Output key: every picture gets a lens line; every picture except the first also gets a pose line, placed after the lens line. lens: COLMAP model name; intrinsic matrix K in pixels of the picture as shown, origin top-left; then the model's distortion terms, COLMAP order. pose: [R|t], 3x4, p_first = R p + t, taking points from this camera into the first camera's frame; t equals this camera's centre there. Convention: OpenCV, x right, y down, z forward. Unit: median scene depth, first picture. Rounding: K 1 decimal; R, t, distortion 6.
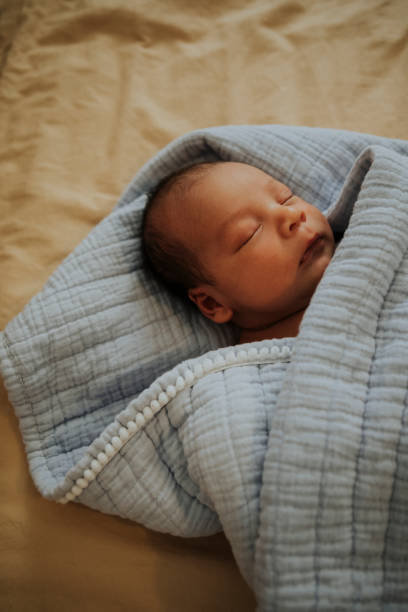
lens RADIAL K [[581.5, 0, 204.0], [0, 581.5, 306.0], [0, 0, 1]] dist [-0.037474, 0.034895]
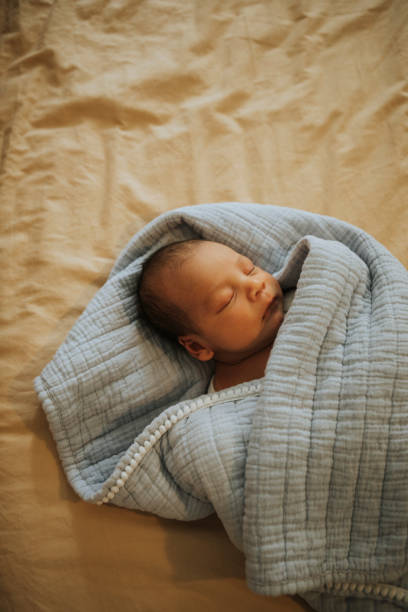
lens RADIAL K [[581.5, 0, 204.0], [0, 581.5, 306.0], [0, 0, 1]] dist [-0.037474, 0.034895]
pose [[0.992228, -0.042405, 0.116982, -0.124514], [0.038560, 0.998645, 0.034934, -0.149096], [-0.118305, -0.030151, 0.992519, -0.347737]]
